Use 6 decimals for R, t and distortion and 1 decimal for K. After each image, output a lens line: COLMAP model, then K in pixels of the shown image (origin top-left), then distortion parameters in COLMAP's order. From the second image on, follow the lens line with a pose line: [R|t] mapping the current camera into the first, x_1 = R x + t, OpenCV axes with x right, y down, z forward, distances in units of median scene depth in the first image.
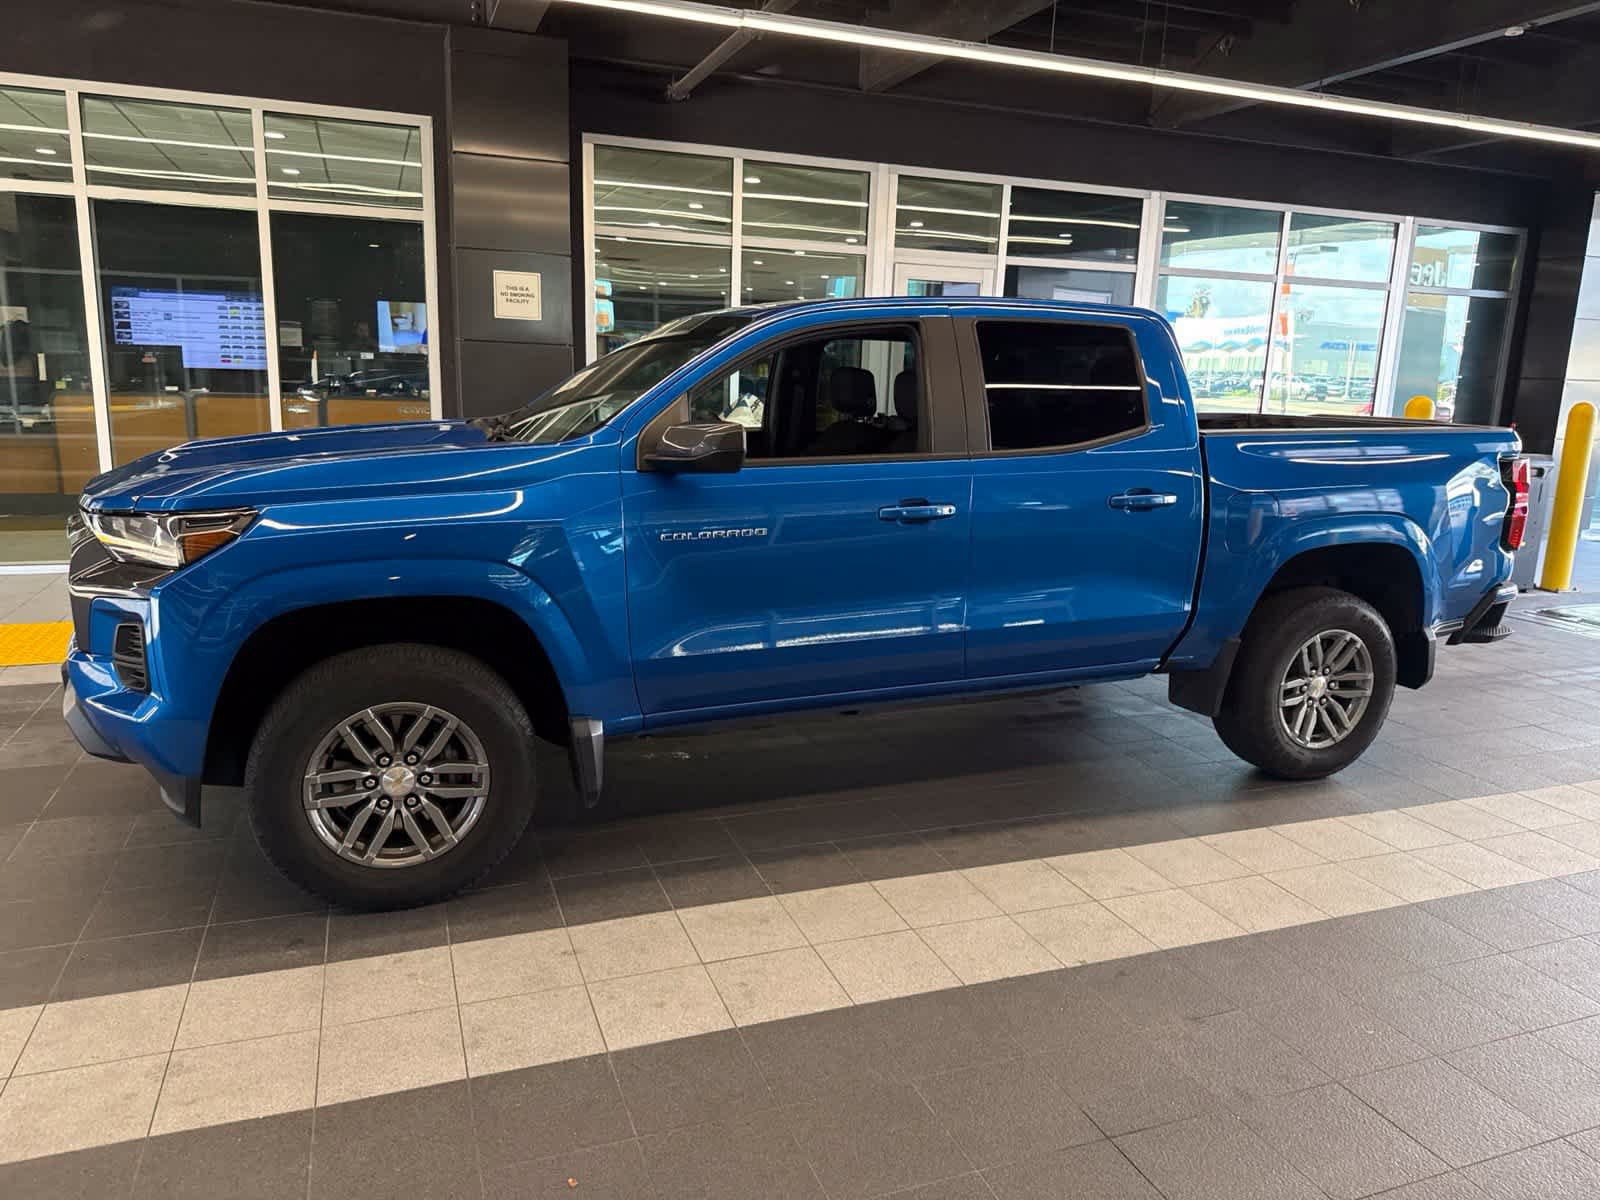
lens RADIAL K [[1126.9, 0, 847.5], [0, 1126.9, 585.7], [0, 0, 1]] dist [0.058700, -0.052914]
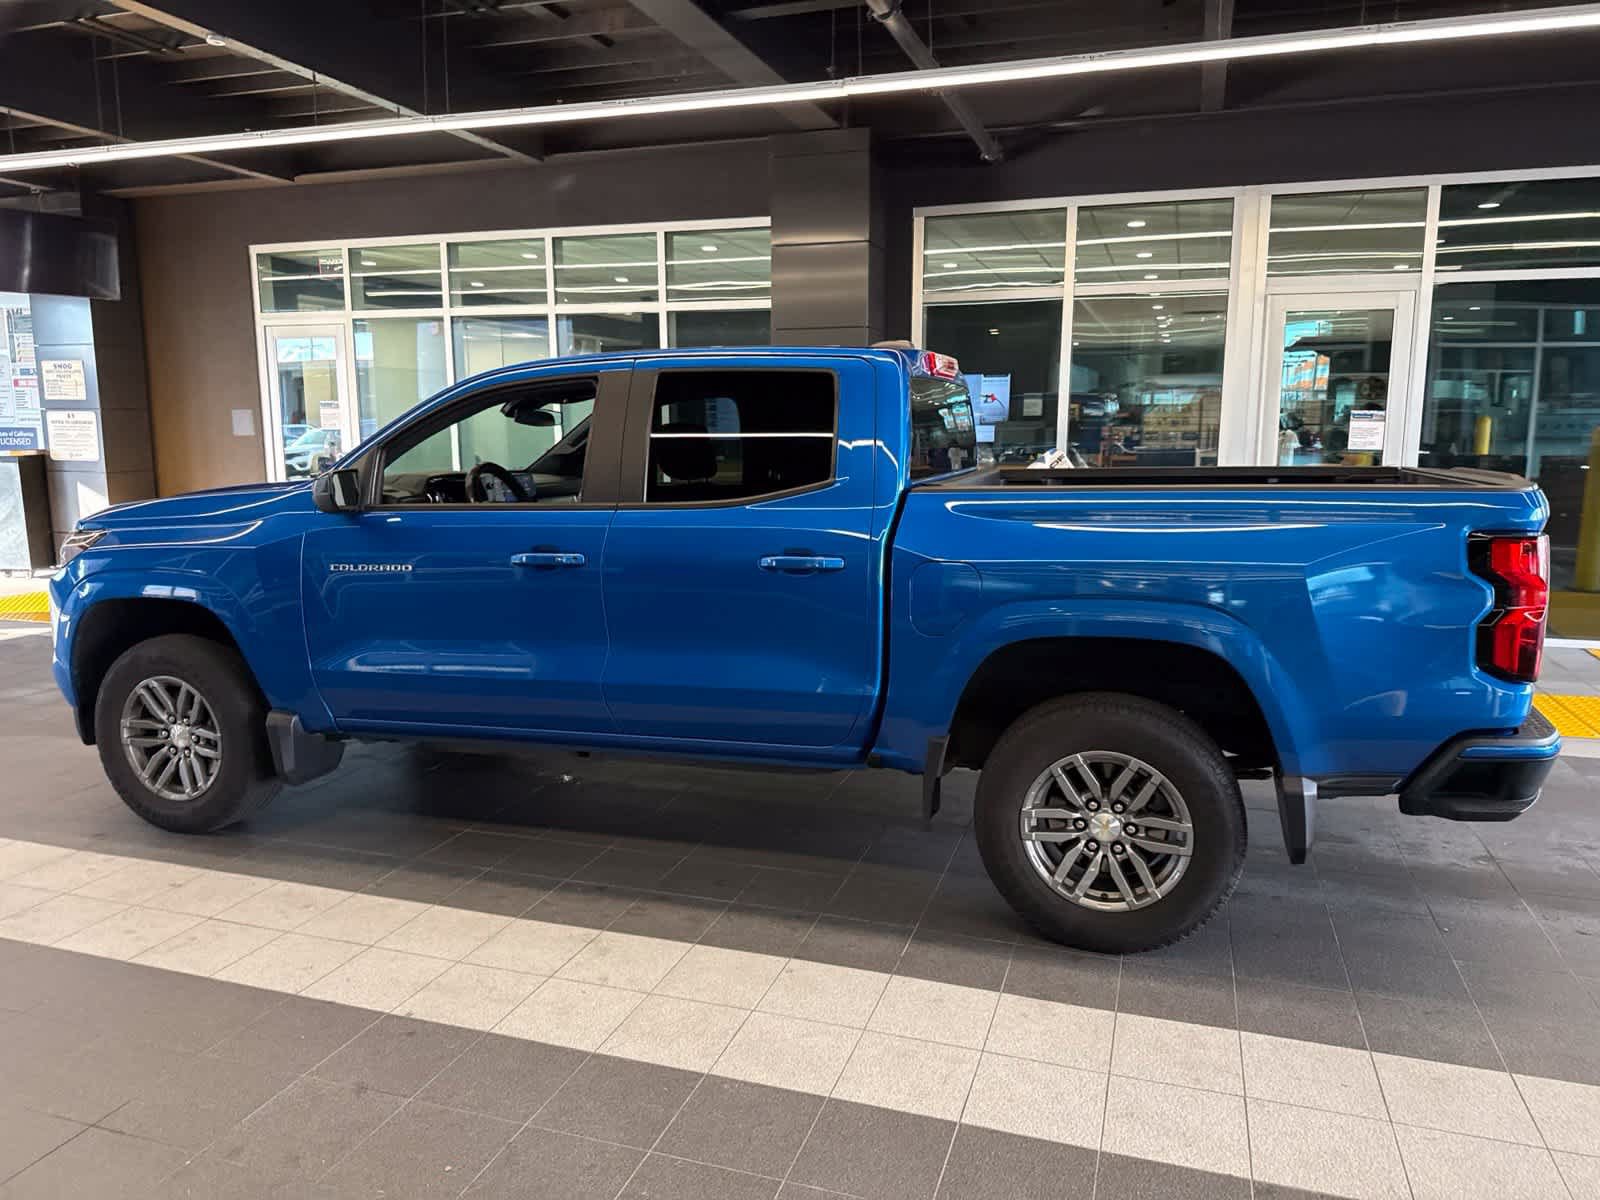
lens RADIAL K [[1127.1, 0, 802.8], [0, 1127.1, 587.0], [0, 0, 1]] dist [0.047932, -0.059000]
pose [[0.775718, 0.062963, -0.627931, 0.403735], [-0.095537, 0.995259, -0.018226, -0.019957], [0.623806, 0.074129, 0.778055, 0.158110]]
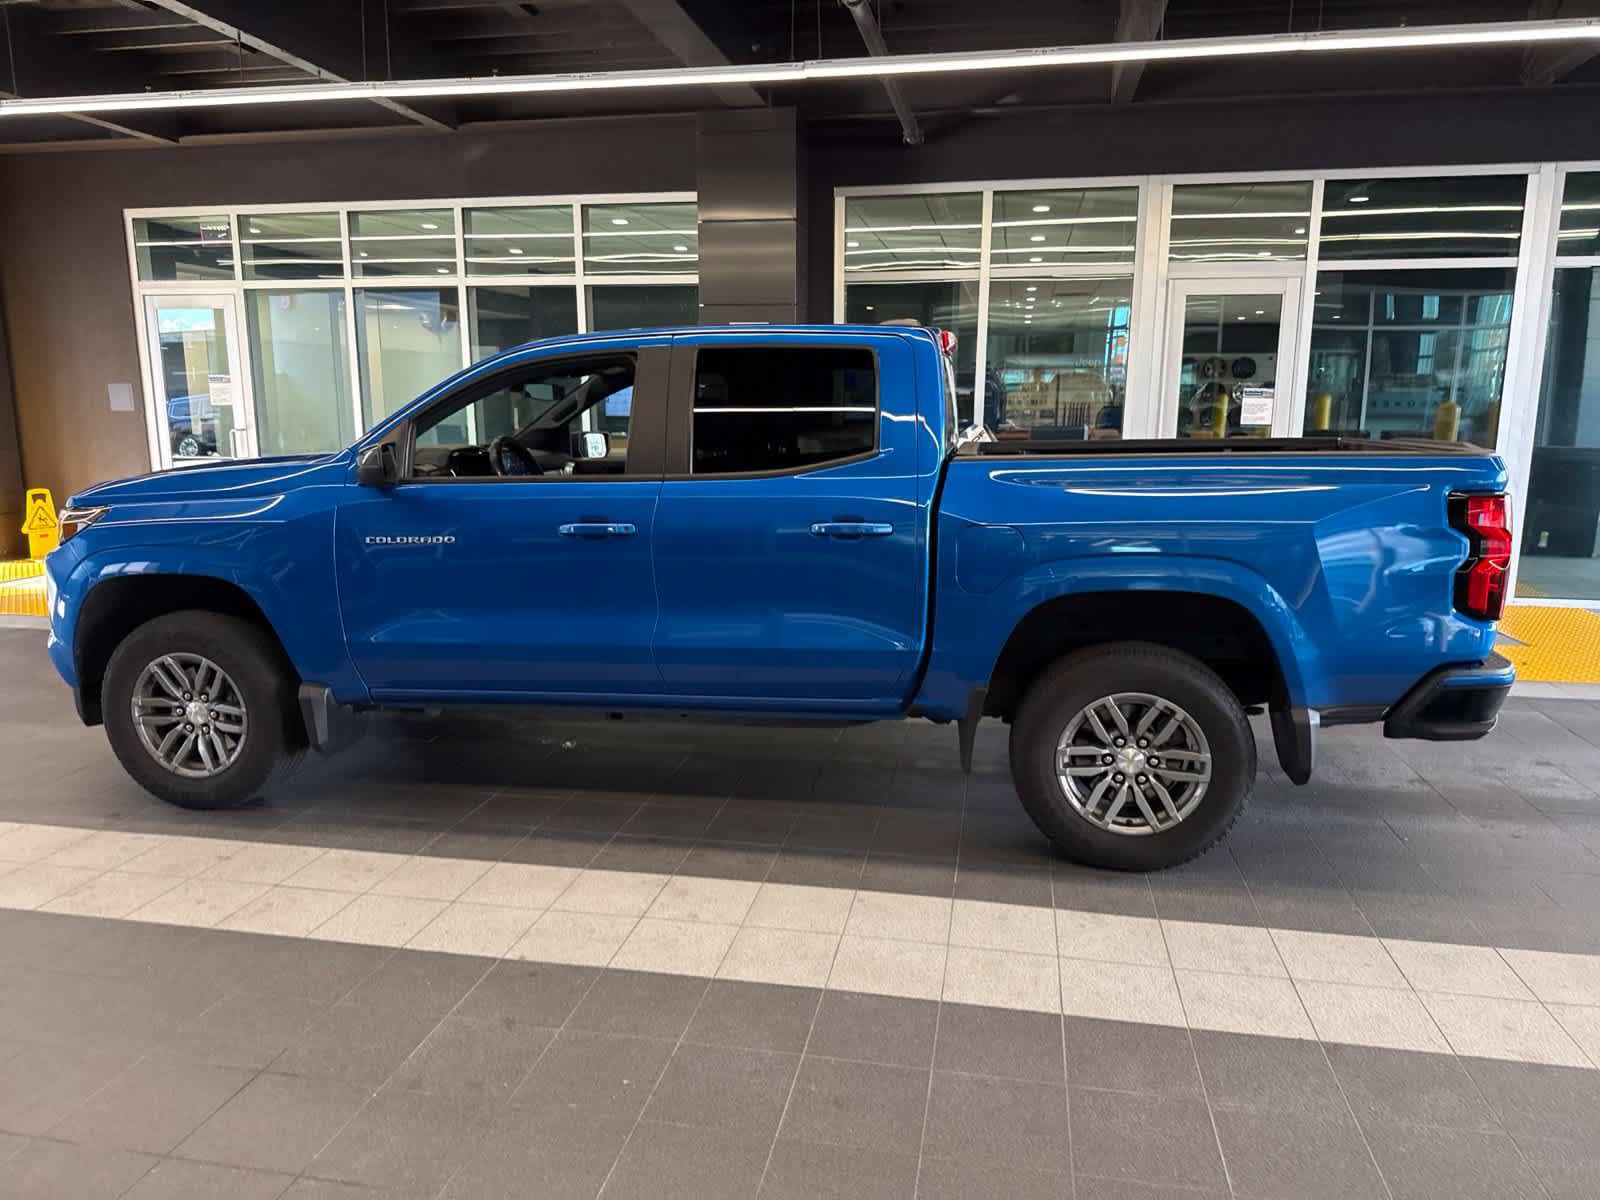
lens RADIAL K [[1122.4, 0, 800.0], [0, 1122.4, 600.0], [0, 0, 1]] dist [0.052563, -0.064248]
pose [[0.848456, 0.066416, -0.525083, 0.358430], [-0.076221, 0.997087, 0.002958, -0.007438], [0.523749, 0.037513, 0.851046, 0.089751]]
